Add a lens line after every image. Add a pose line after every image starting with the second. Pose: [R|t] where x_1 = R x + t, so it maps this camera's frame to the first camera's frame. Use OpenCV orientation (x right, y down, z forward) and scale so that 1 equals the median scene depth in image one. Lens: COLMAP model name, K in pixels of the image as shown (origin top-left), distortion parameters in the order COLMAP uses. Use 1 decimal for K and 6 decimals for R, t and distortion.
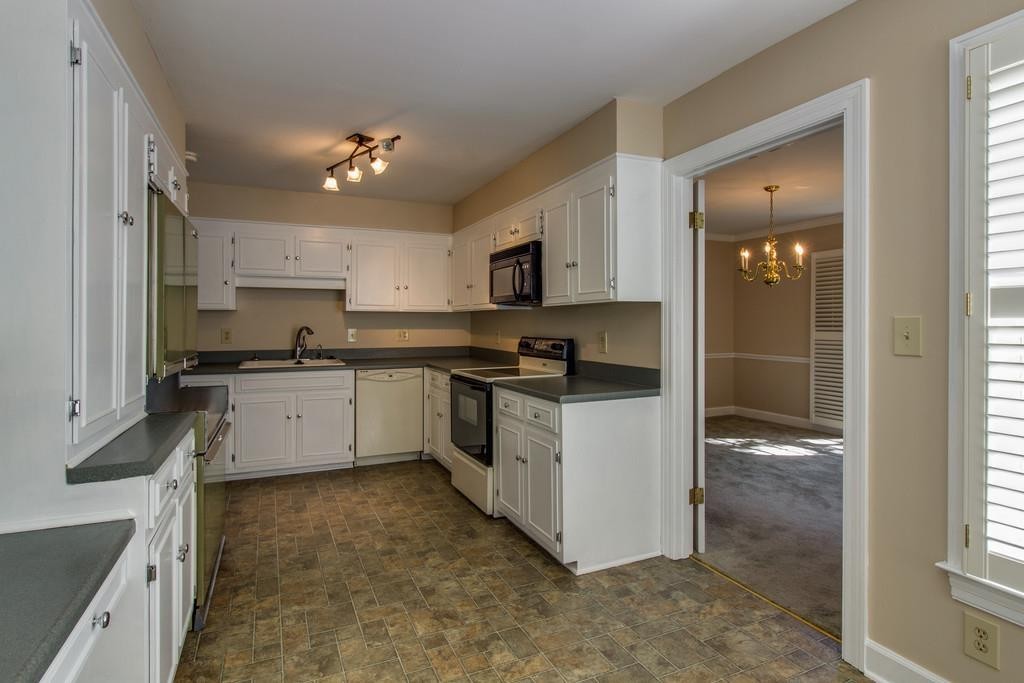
lens RADIAL K [[532.7, 0, 500.9], [0, 532.7, 325.8], [0, 0, 1]] dist [-0.001521, 0.001027]
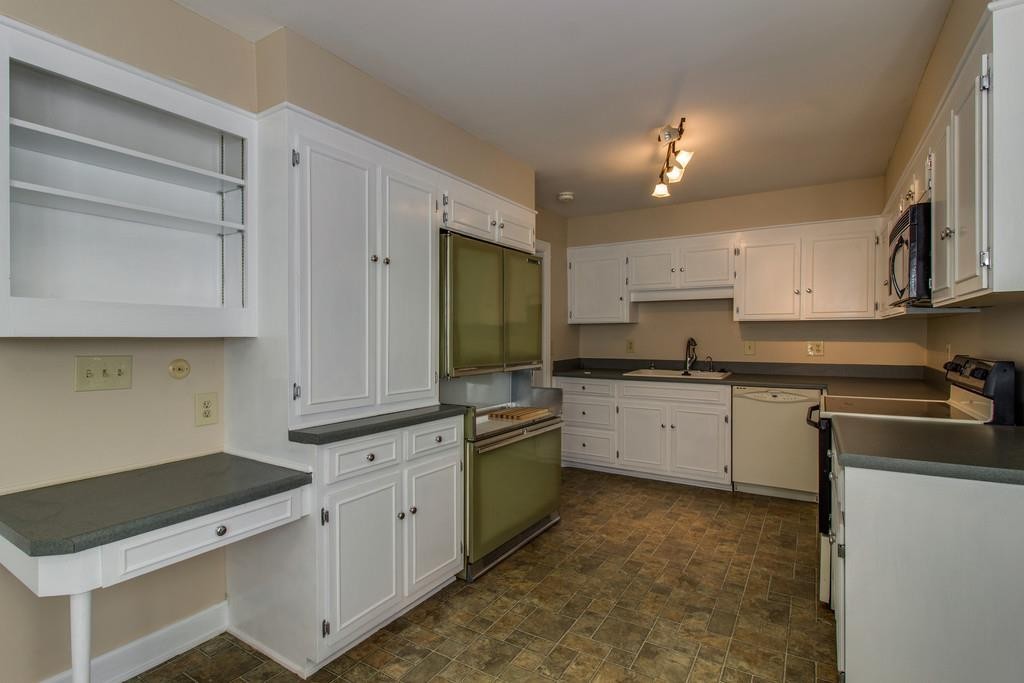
lens RADIAL K [[494.4, 0, 512.0], [0, 494.4, 341.5], [0, 0, 1]] dist [-0.000065, -0.000073]
pose [[0.571077, 0.010613, -0.820828, 0.266589], [-0.002467, 0.999934, 0.011213, -0.001816], [0.820893, -0.004378, 0.571065, 0.264333]]
